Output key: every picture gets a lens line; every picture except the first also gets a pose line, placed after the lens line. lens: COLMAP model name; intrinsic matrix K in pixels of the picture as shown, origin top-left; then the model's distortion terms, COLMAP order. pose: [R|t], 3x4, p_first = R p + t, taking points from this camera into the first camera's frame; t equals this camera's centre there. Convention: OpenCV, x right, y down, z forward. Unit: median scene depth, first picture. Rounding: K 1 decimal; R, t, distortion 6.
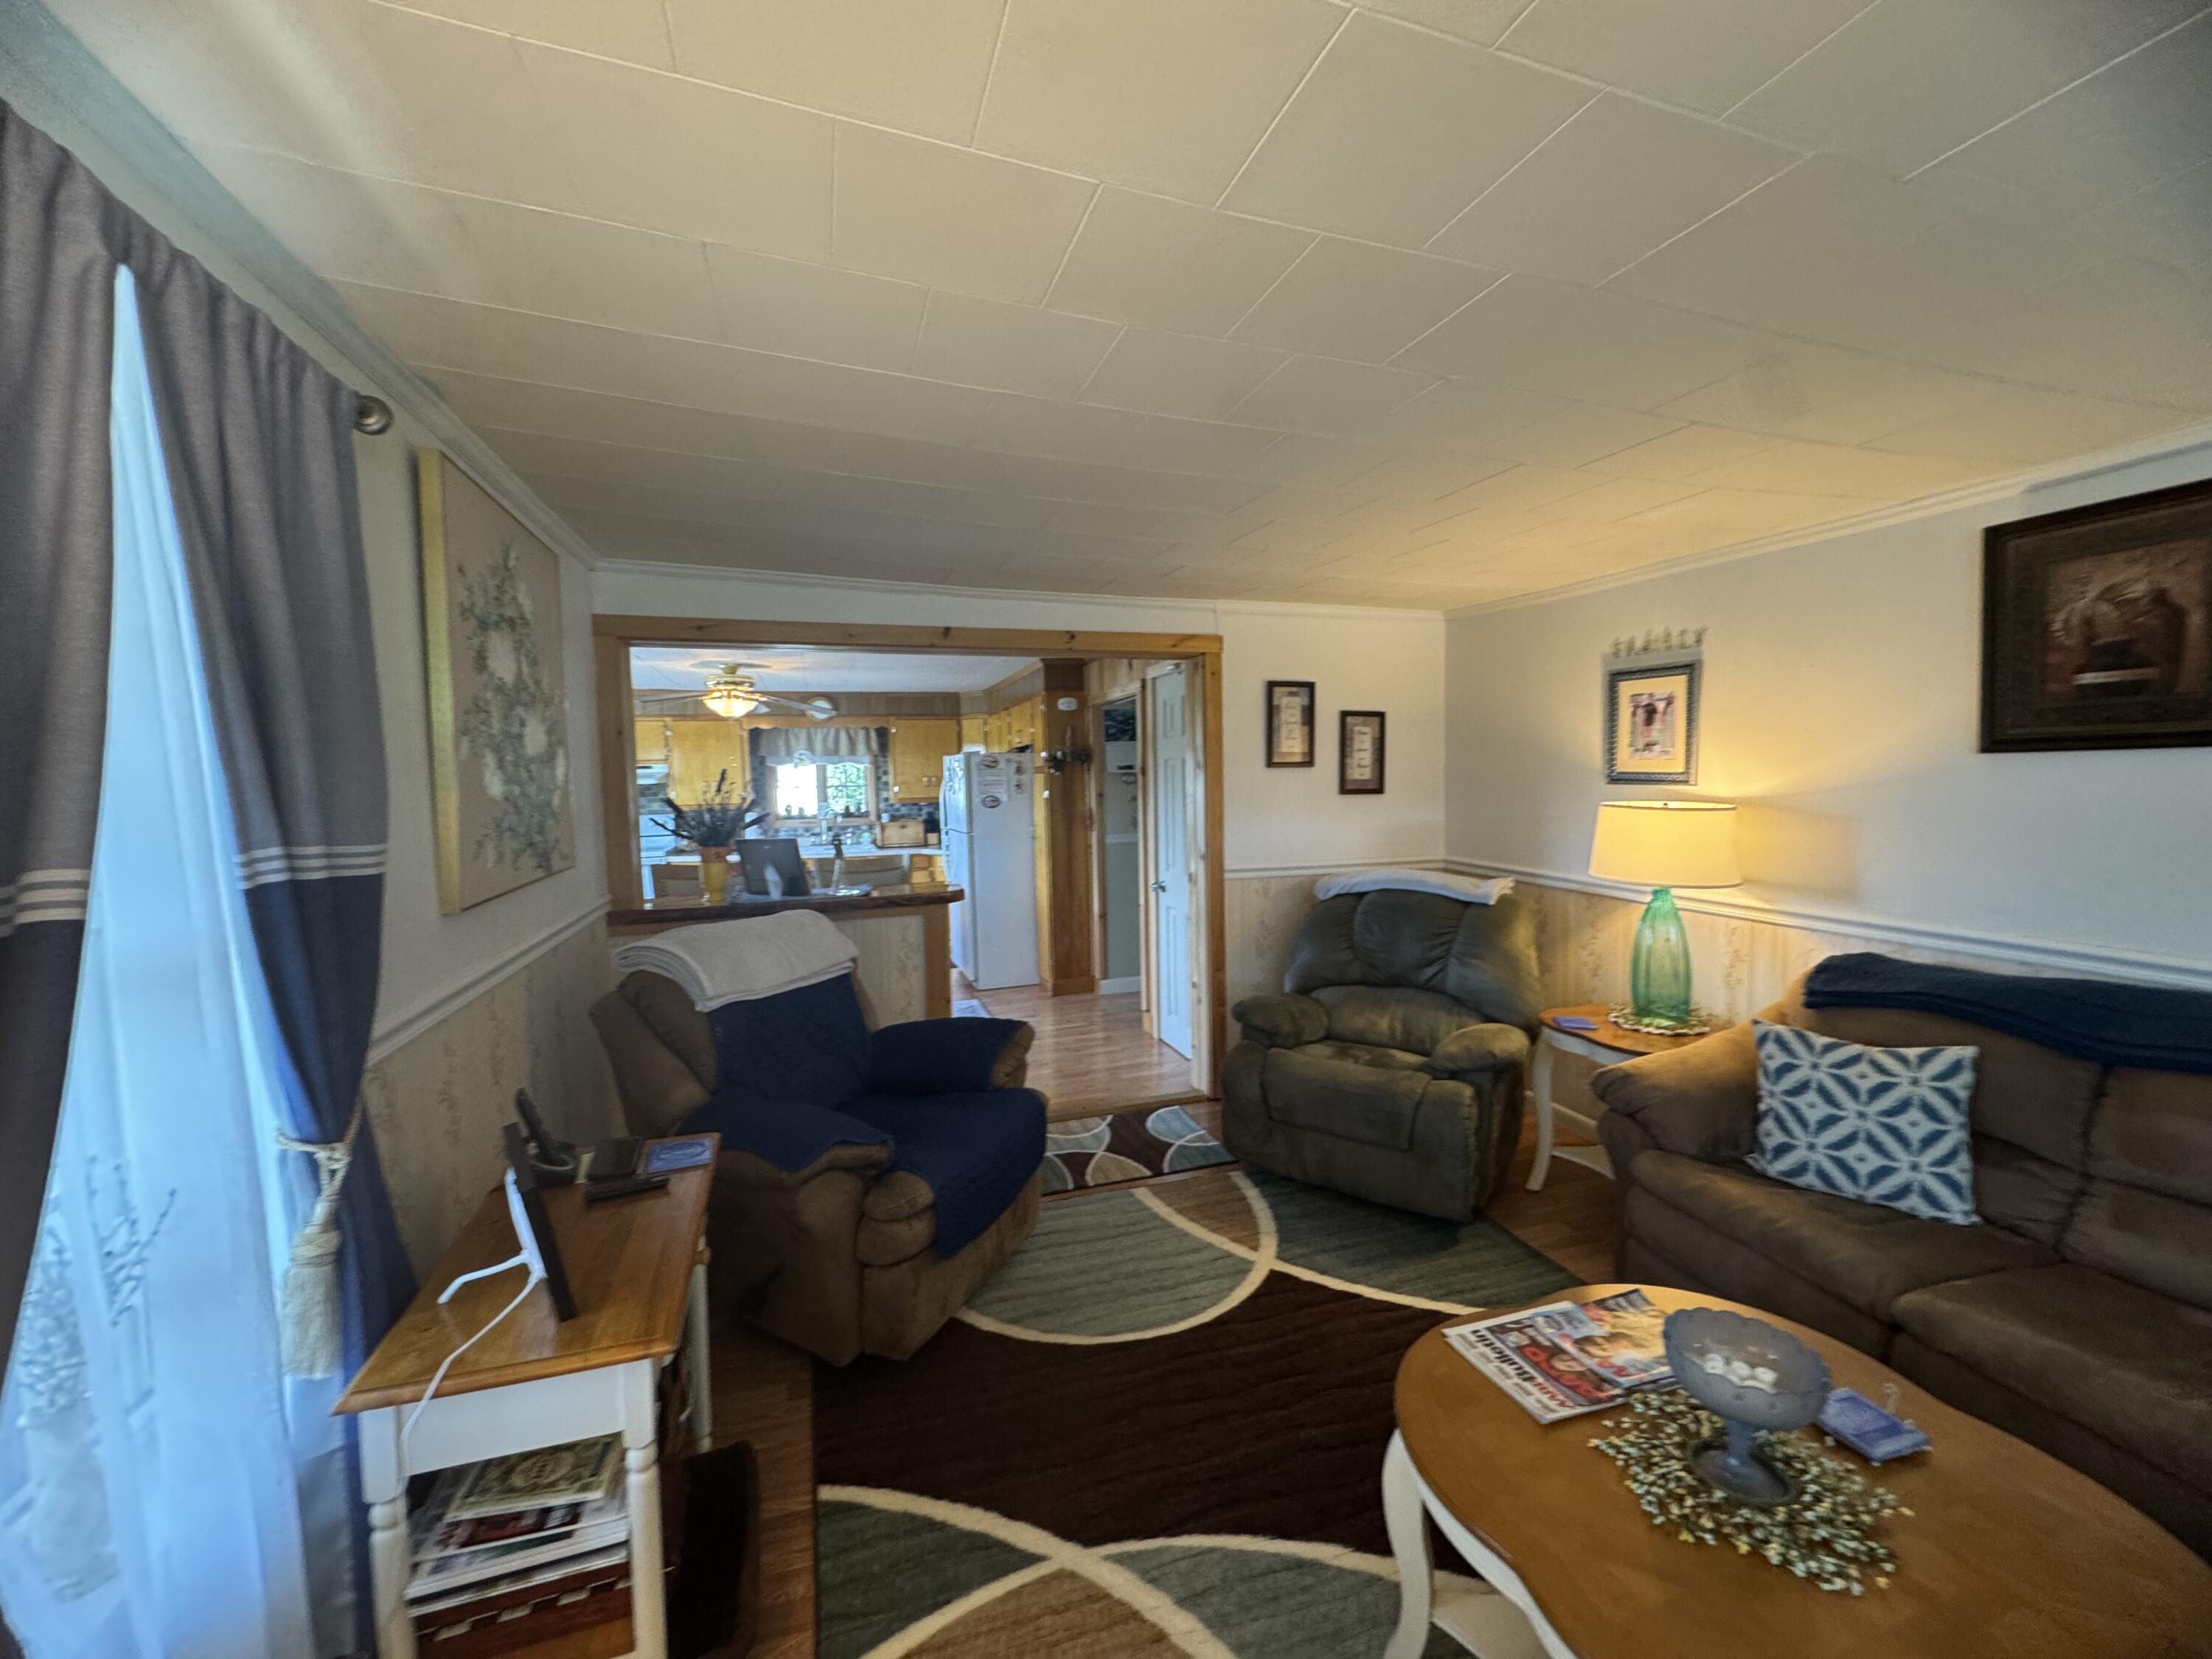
lens RADIAL K [[896.6, 0, 1106.0], [0, 896.6, 829.5], [0, 0, 1]] dist [-0.002797, -0.000203]
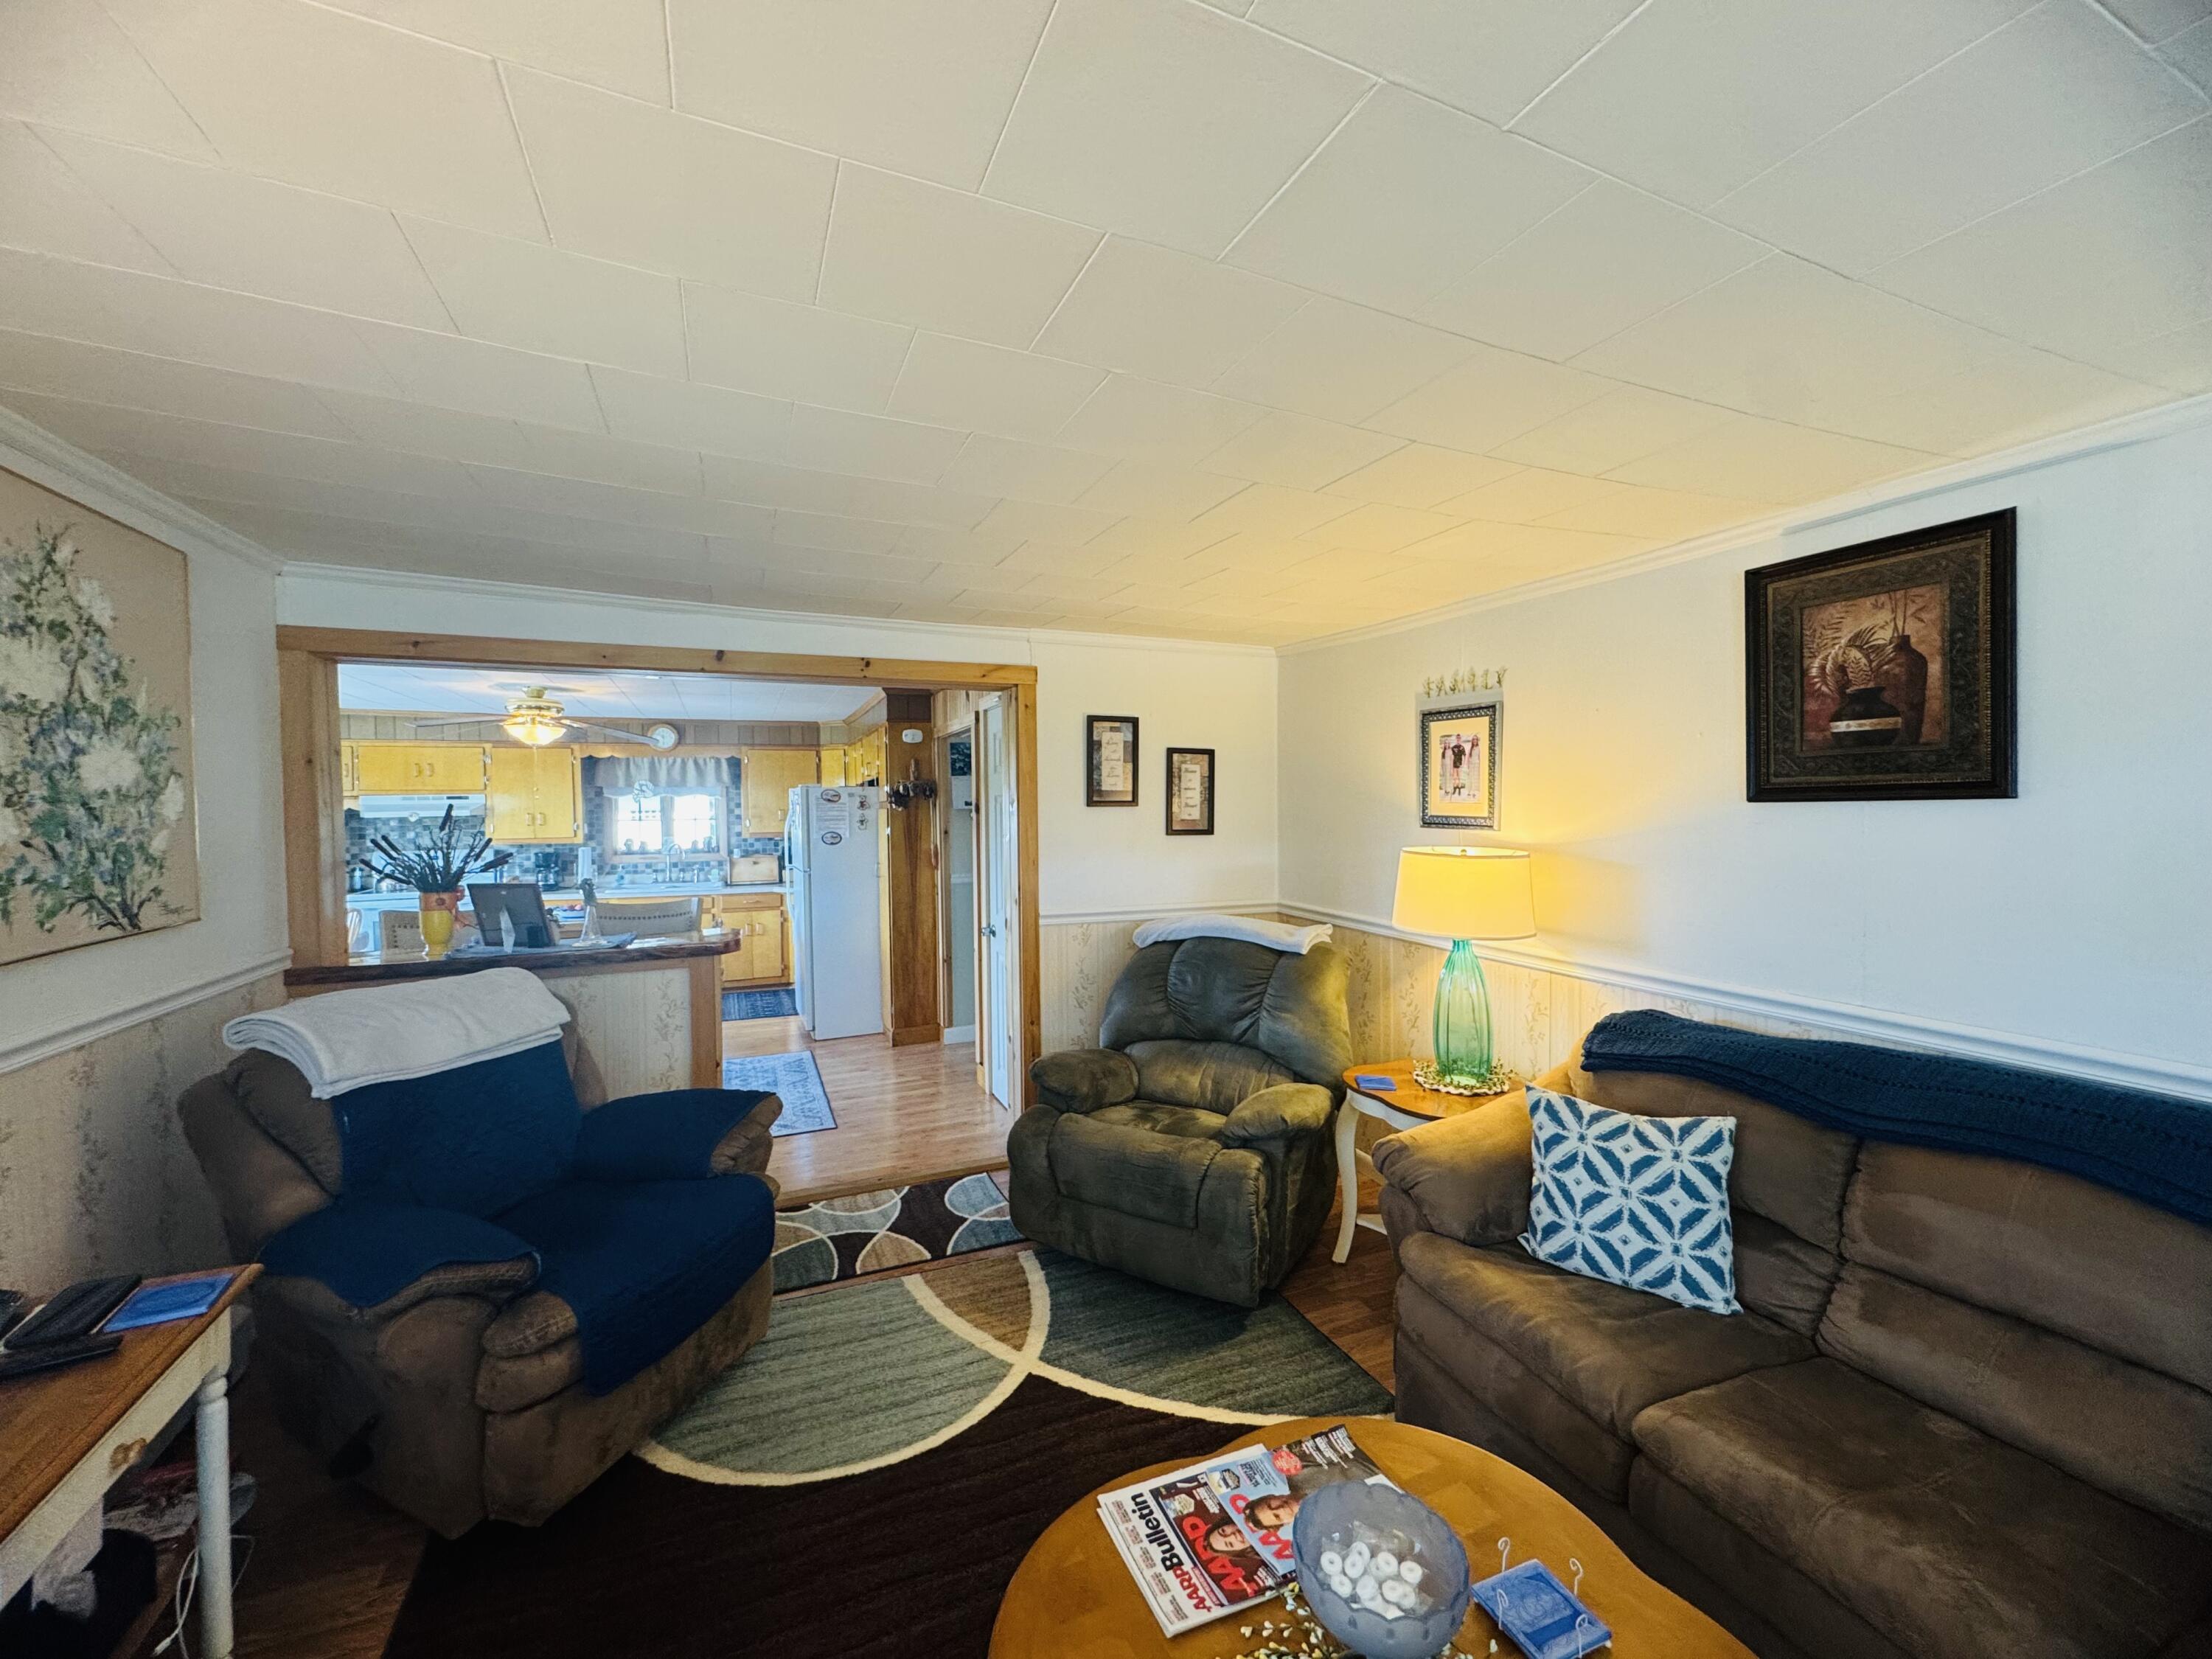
lens RADIAL K [[895.6, 0, 1111.5], [0, 895.6, 829.2], [0, 0, 1]] dist [-0.003580, -0.000369]
pose [[0.996058, 0.006249, 0.088480, 0.161375], [-0.003057, 0.999341, -0.036160, -0.014723], [-0.088647, 0.035747, 0.995421, 0.079409]]
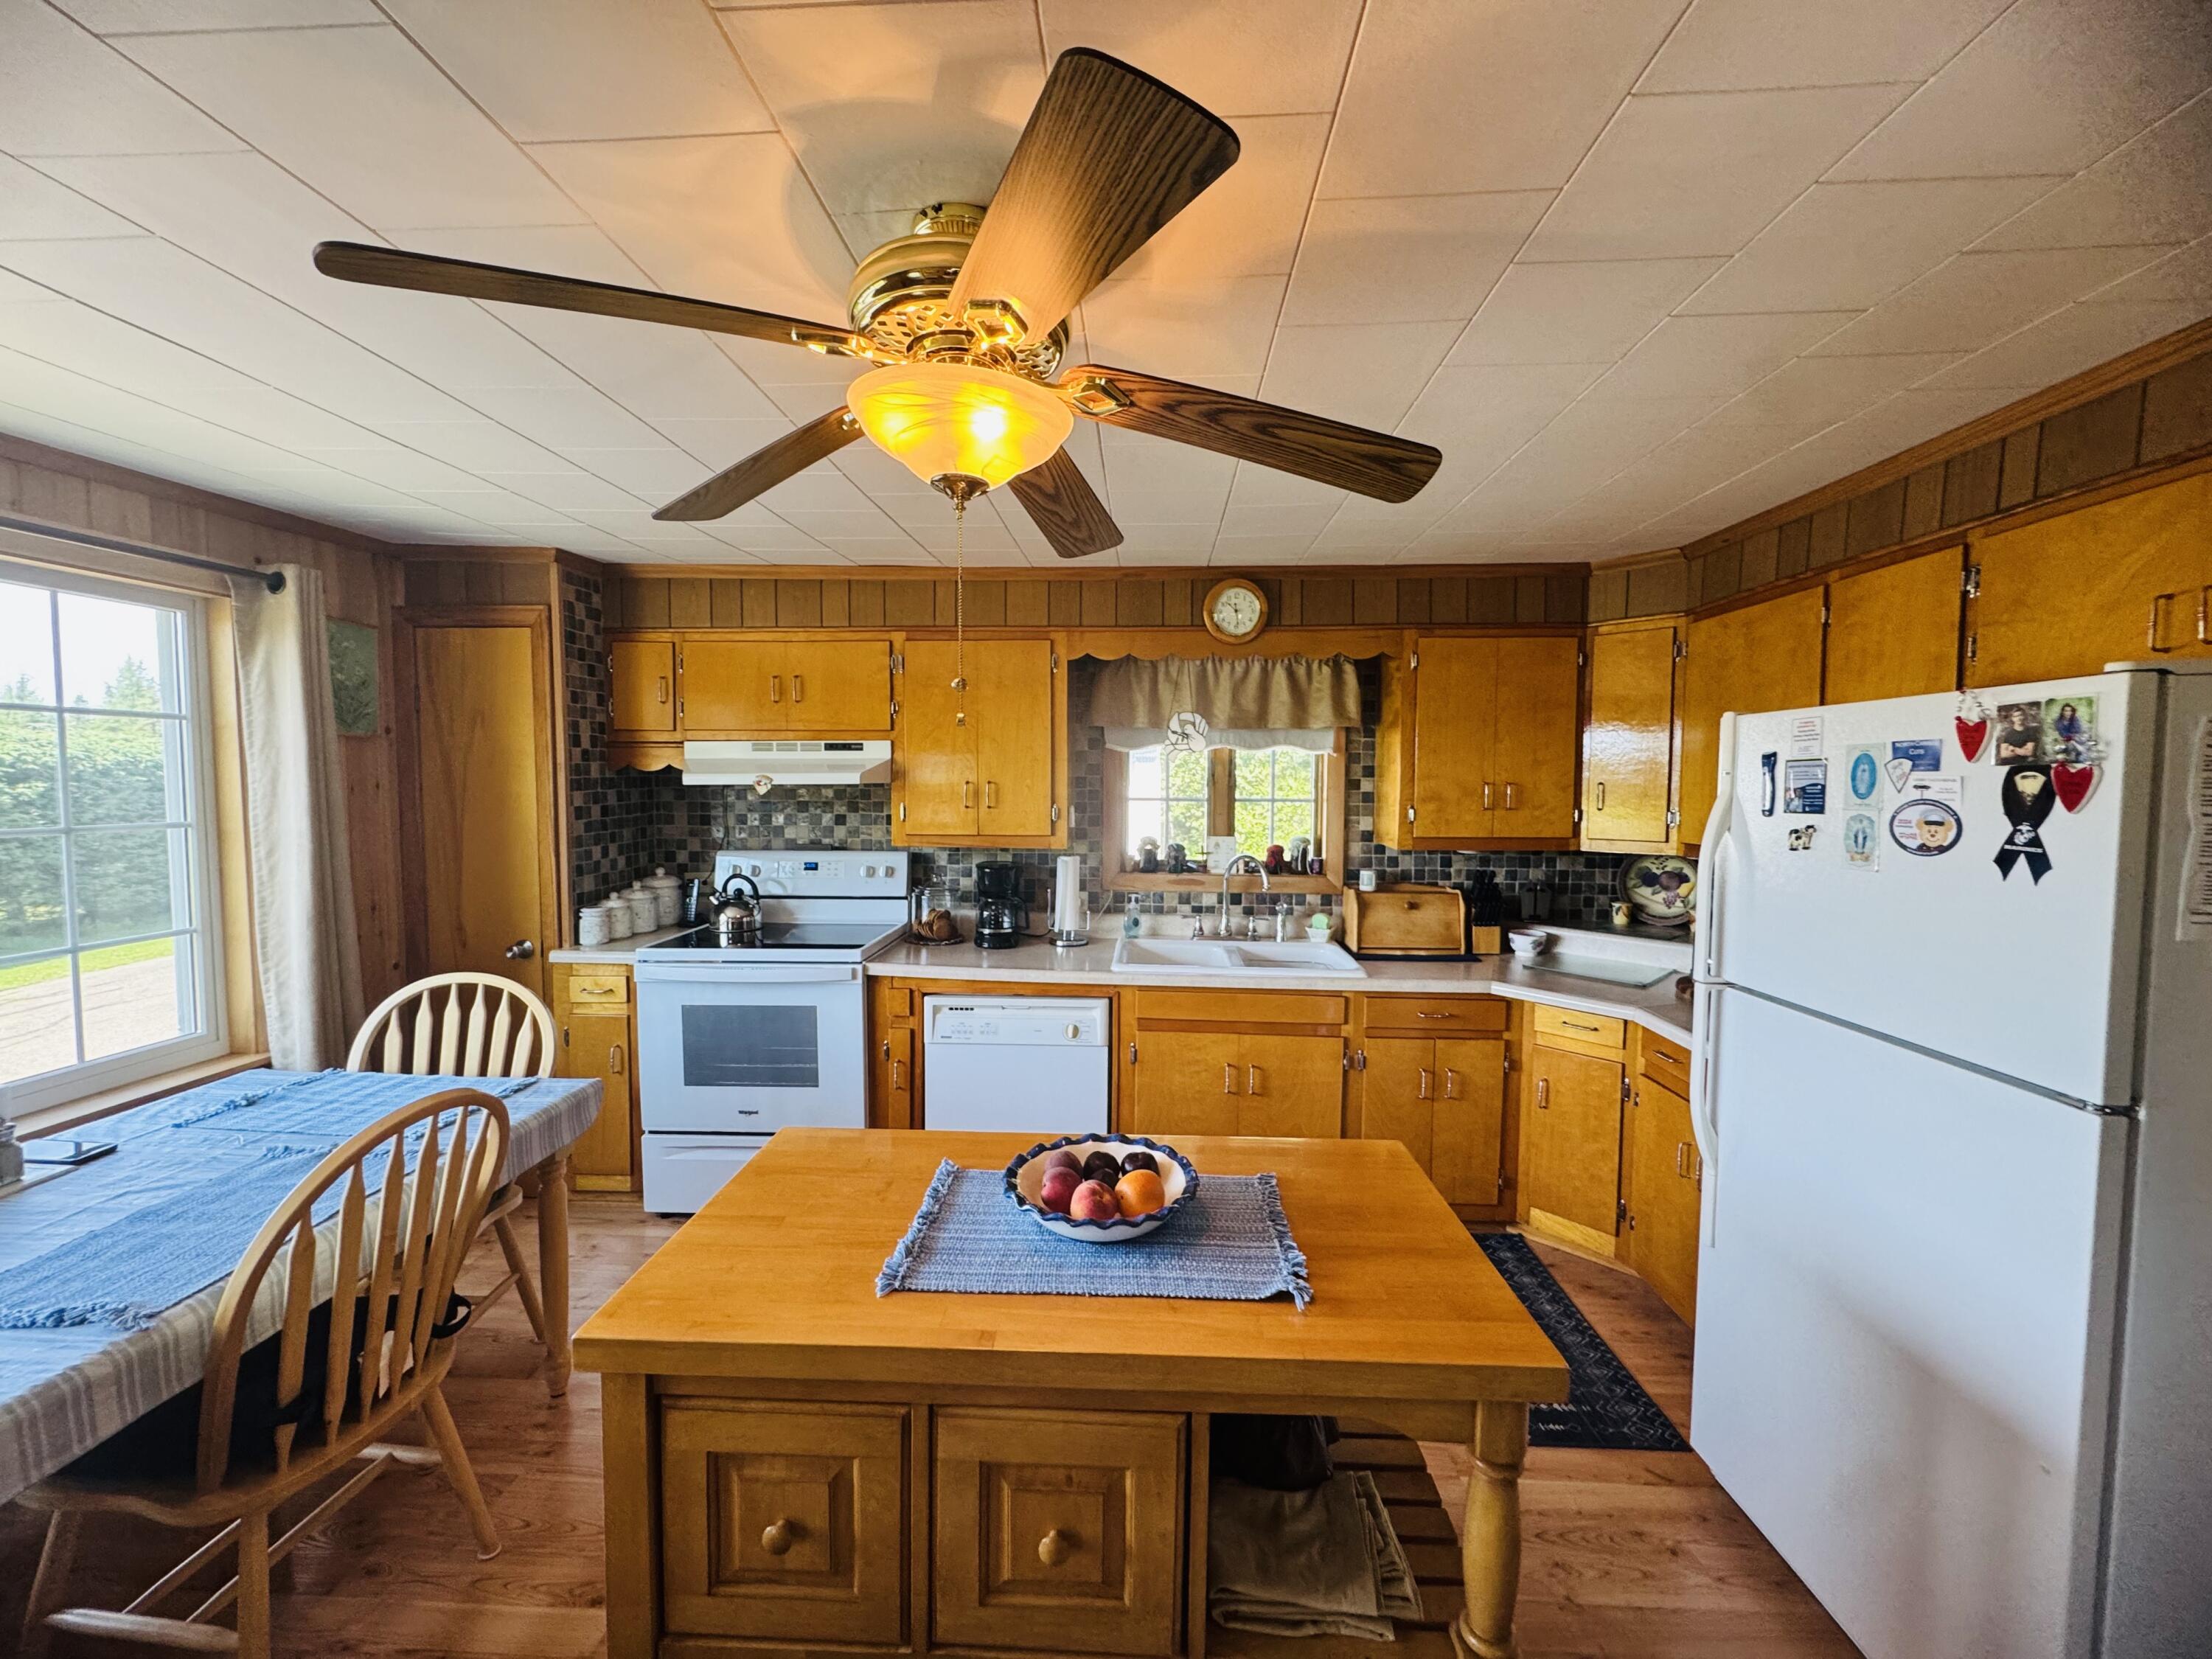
lens RADIAL K [[880.0, 0, 1106.9], [0, 880.0, 829.6], [0, 0, 1]] dist [-0.003282, 0.000422]
pose [[0.934424, 0.045333, -0.353265, -0.564280], [-0.045579, 0.998932, 0.007627, -0.089095], [0.353234, 0.008975, 0.935492, 1.505100]]
